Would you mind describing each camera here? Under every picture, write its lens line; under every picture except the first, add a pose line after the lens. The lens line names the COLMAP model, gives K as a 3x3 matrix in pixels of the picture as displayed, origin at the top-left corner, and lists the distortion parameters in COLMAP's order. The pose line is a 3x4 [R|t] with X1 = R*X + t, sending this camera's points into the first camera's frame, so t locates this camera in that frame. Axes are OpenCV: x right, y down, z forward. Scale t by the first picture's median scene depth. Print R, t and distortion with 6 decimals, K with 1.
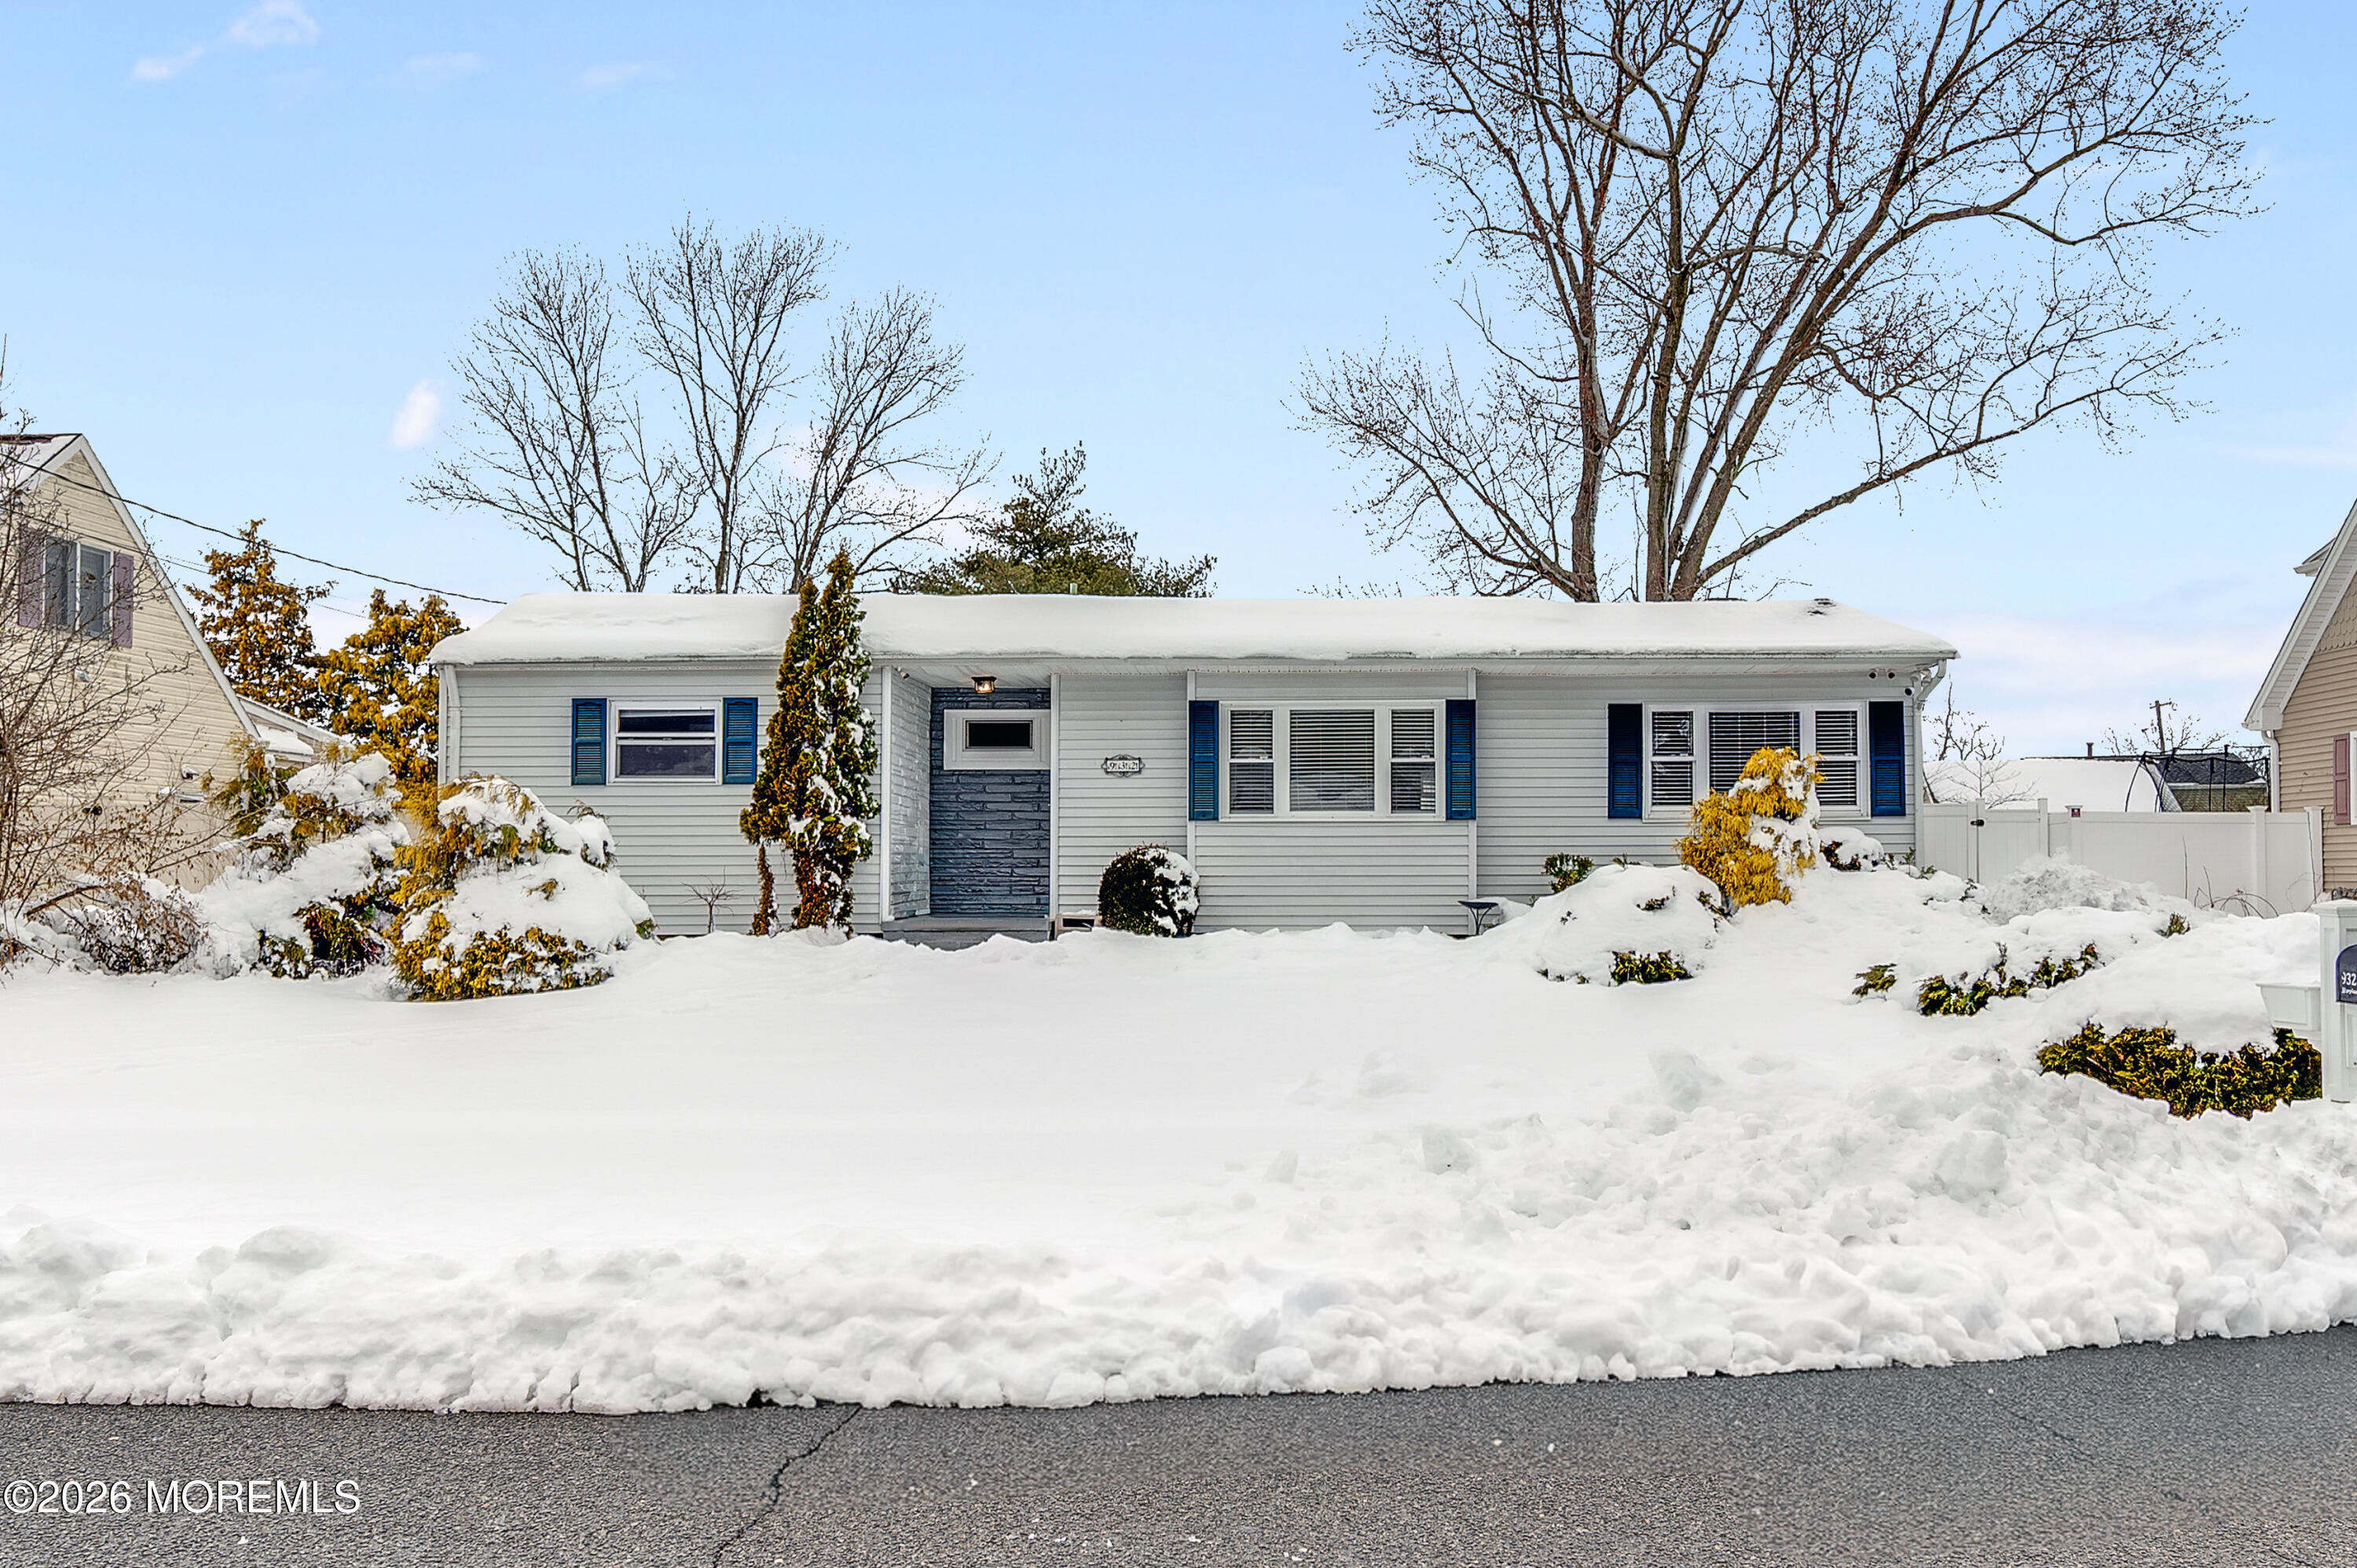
lens RADIAL K [[1748.1, 0, 1179.4], [0, 1748.1, 792.3], [0, 0, 1]] dist [0.000156, -0.000477]
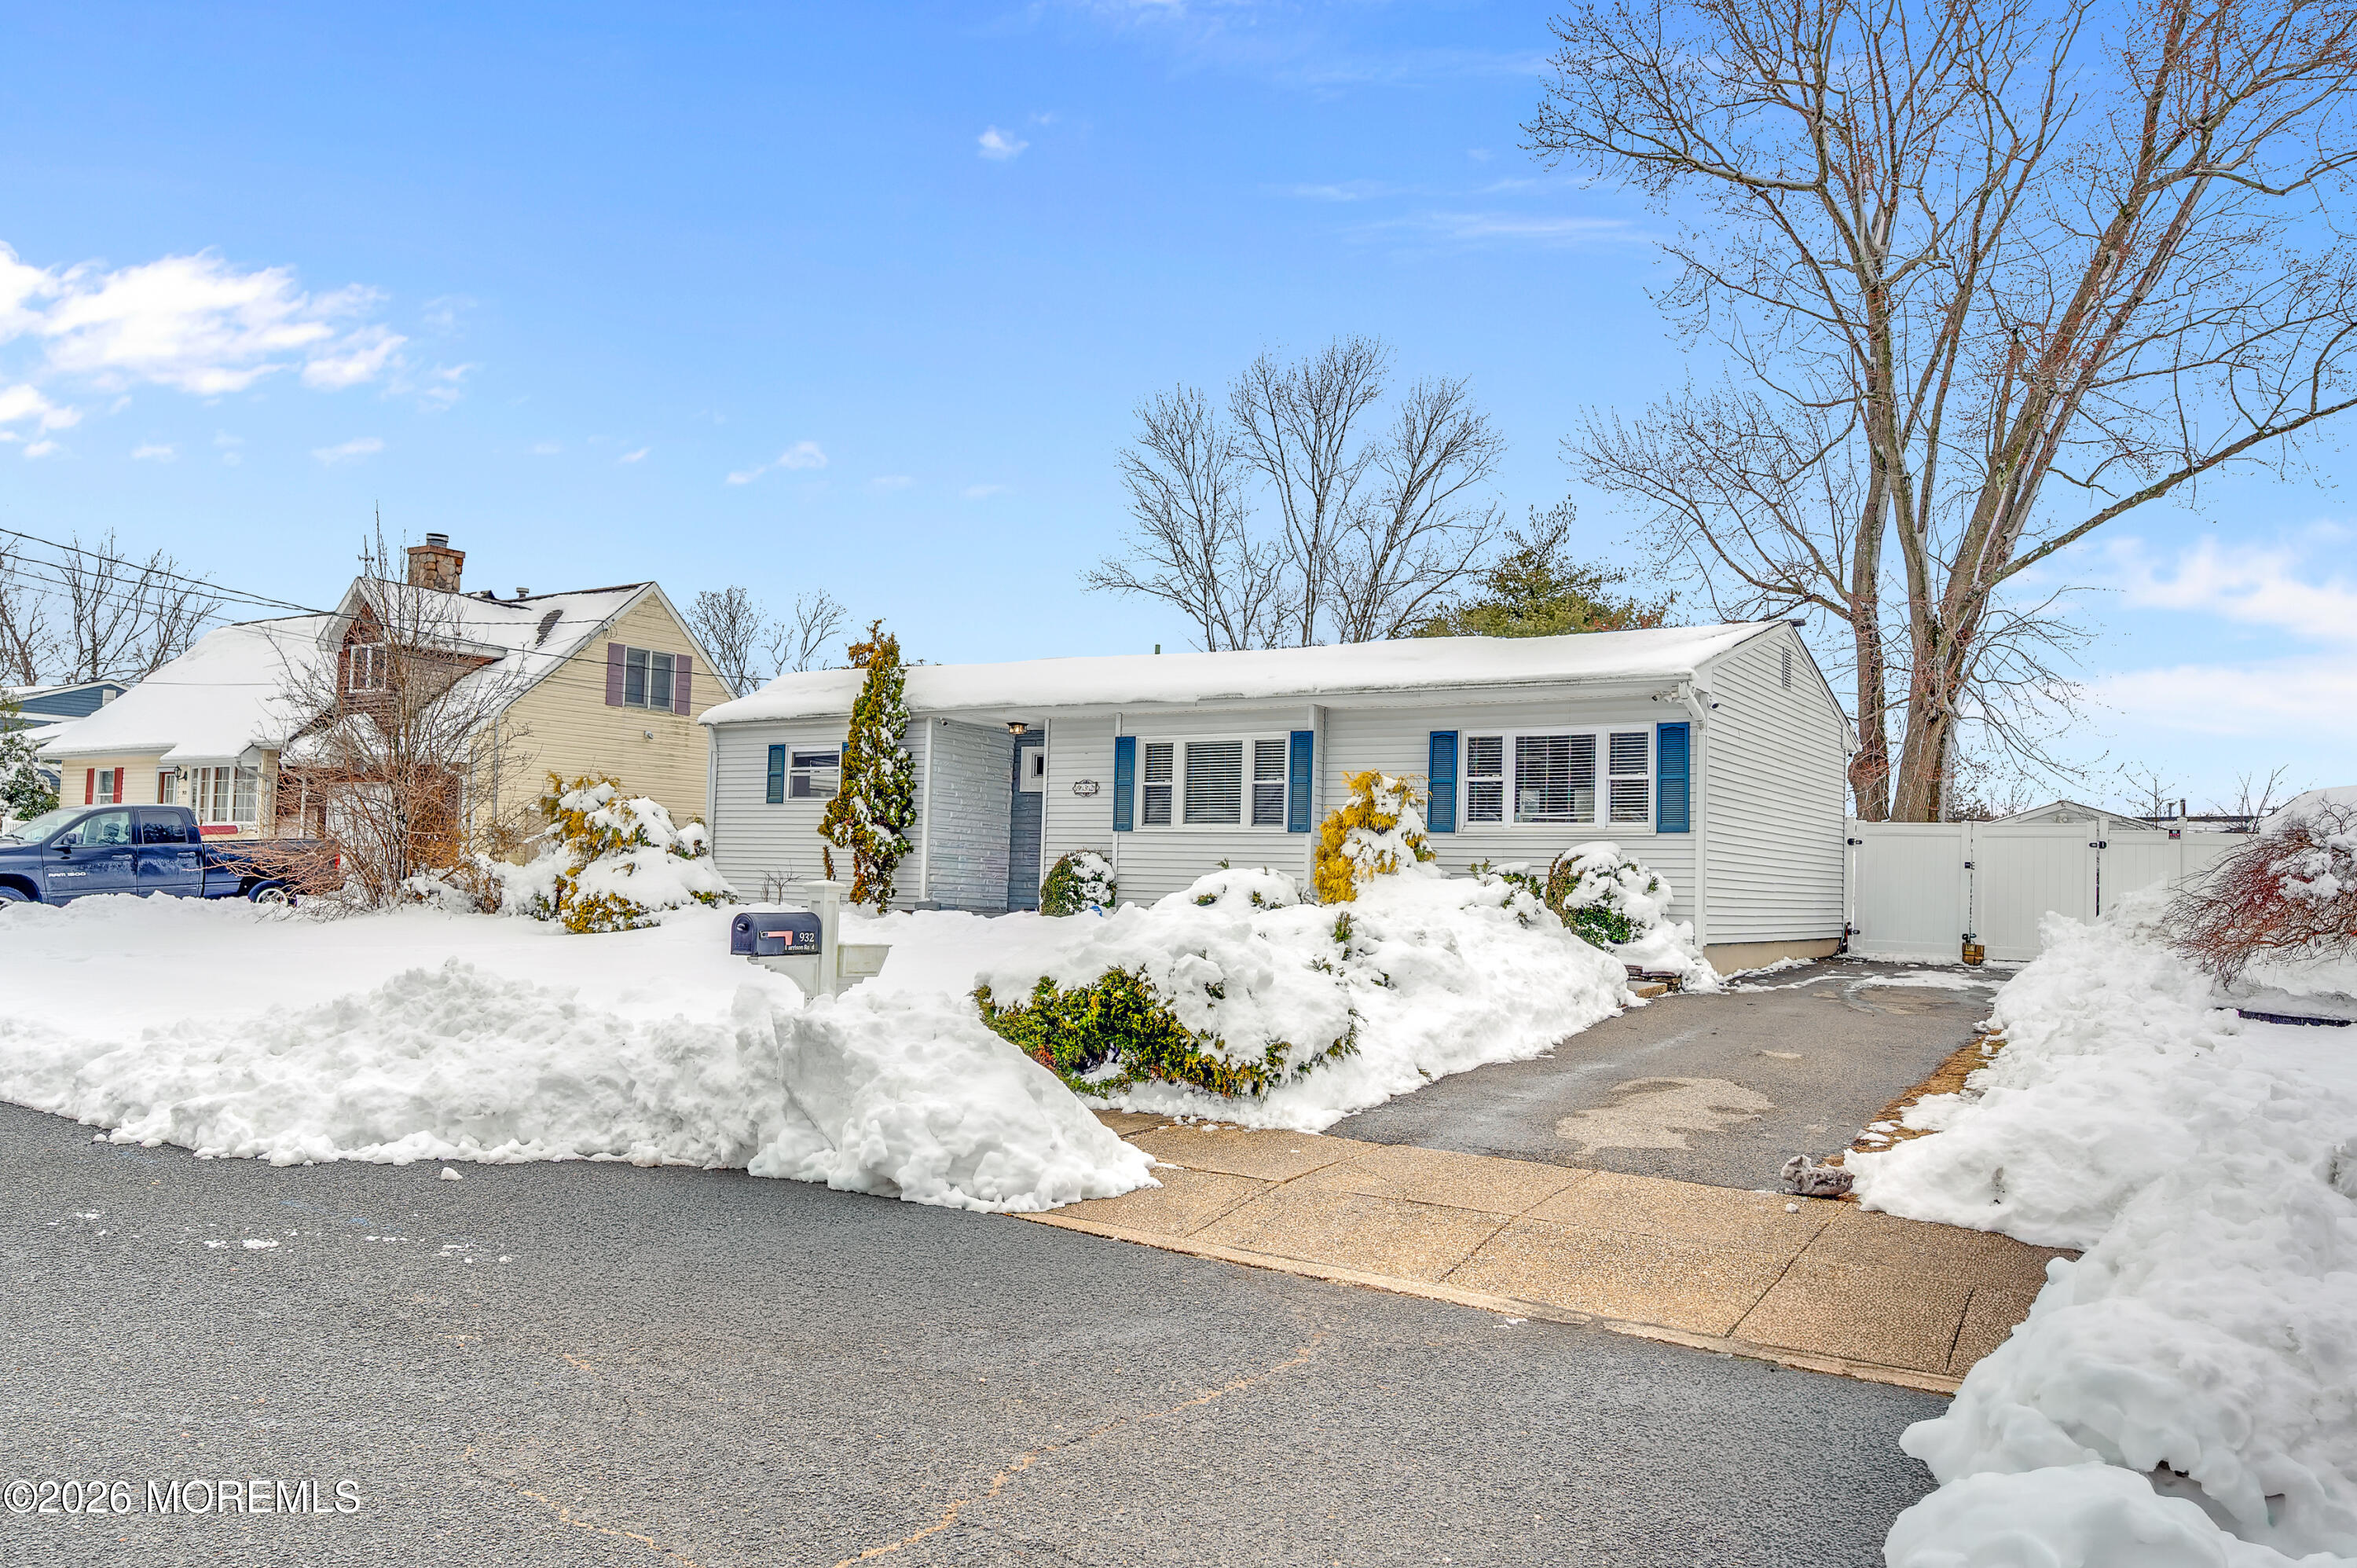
lens RADIAL K [[1596.9, 0, 1178.5], [0, 1596.9, 784.0], [0, 0, 1]] dist [-0.005514, 0.000478]
pose [[0.850475, -0.006798, -0.525971, 0.656816], [-0.003083, 0.999835, -0.017908, 0.002807], [0.526006, 0.016852, 0.850314, 0.033359]]
